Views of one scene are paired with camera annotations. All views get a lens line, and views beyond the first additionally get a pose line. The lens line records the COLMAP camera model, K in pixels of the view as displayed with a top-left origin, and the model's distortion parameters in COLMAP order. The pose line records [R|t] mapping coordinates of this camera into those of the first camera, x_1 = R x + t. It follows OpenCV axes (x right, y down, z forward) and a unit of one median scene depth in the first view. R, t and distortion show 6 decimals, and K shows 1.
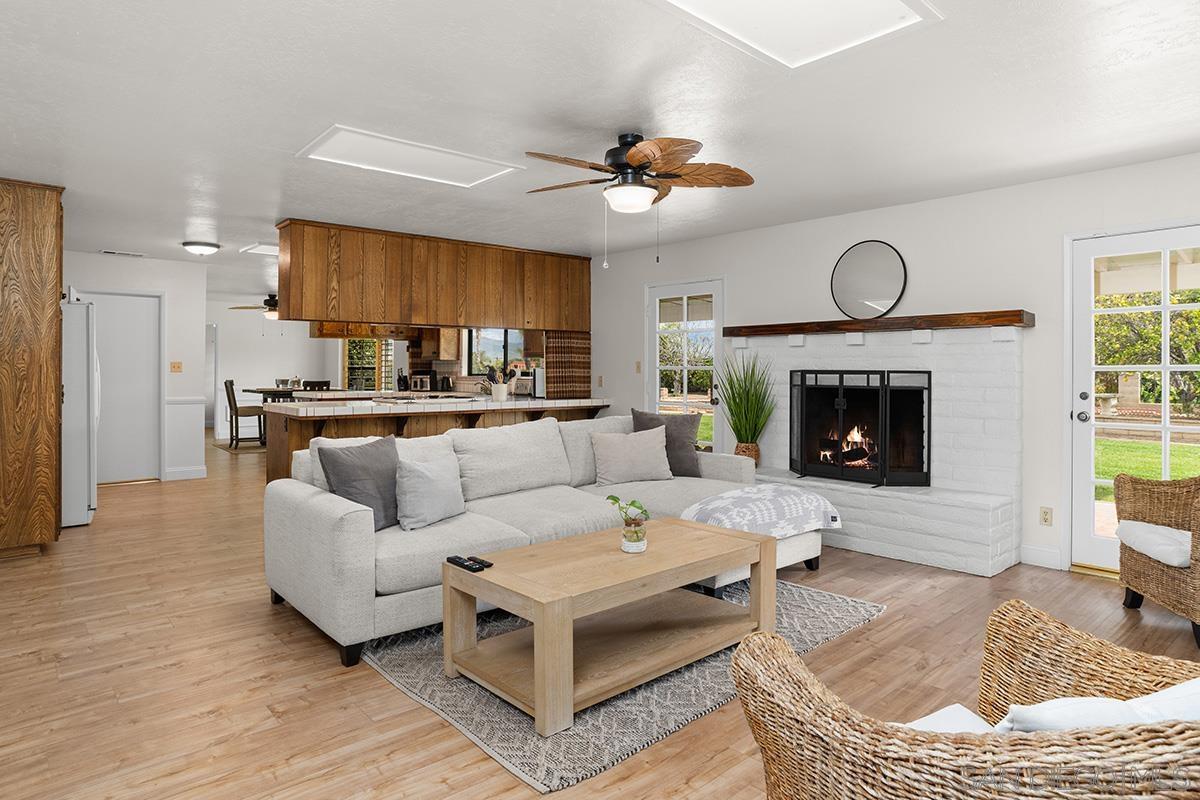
lens RADIAL K [[698.0, 0, 604.2], [0, 698.0, 371.6], [0, 0, 1]] dist [-0.123998, 0.089056]
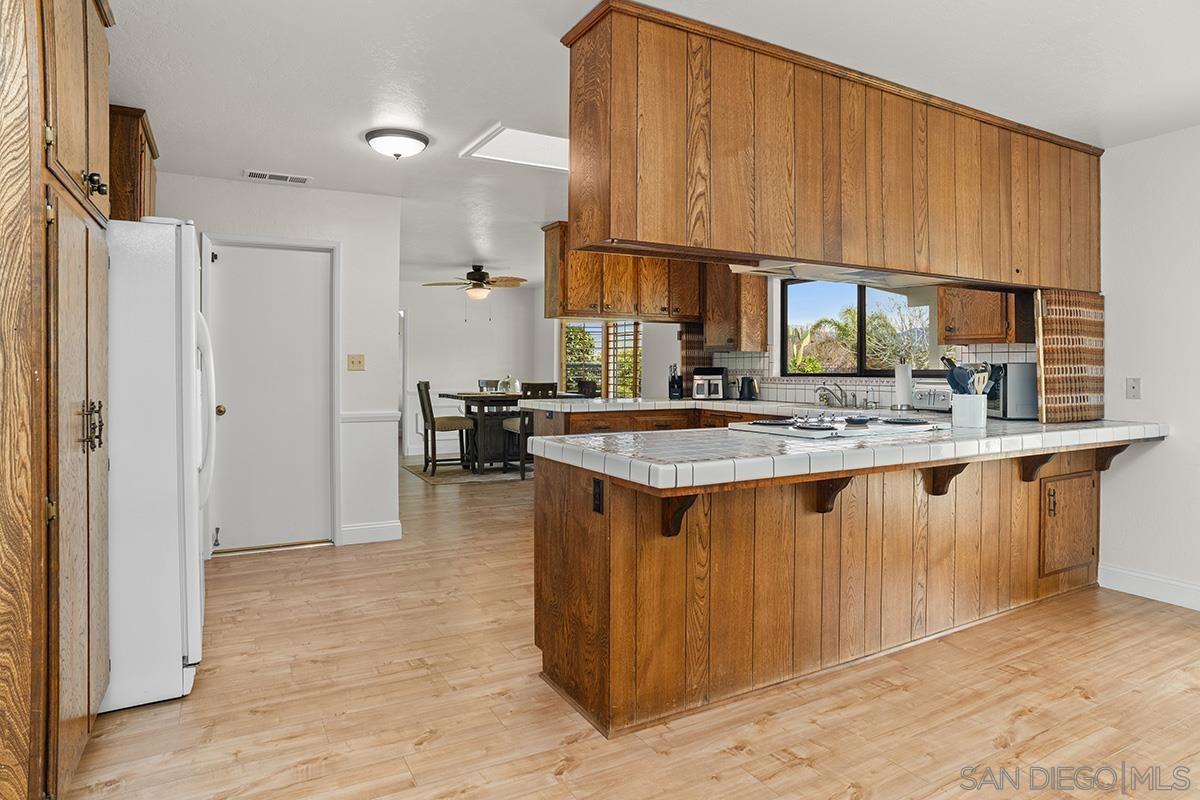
lens RADIAL K [[698.0, 0, 604.2], [0, 698.0, 371.6], [0, 0, 1]] dist [-0.123998, 0.089056]
pose [[0.974369, -0.000165, -0.224957, -0.269338], [0.000748, 0.999997, 0.002505, 0.000033], [0.224956, -0.002609, 0.974365, 0.432329]]
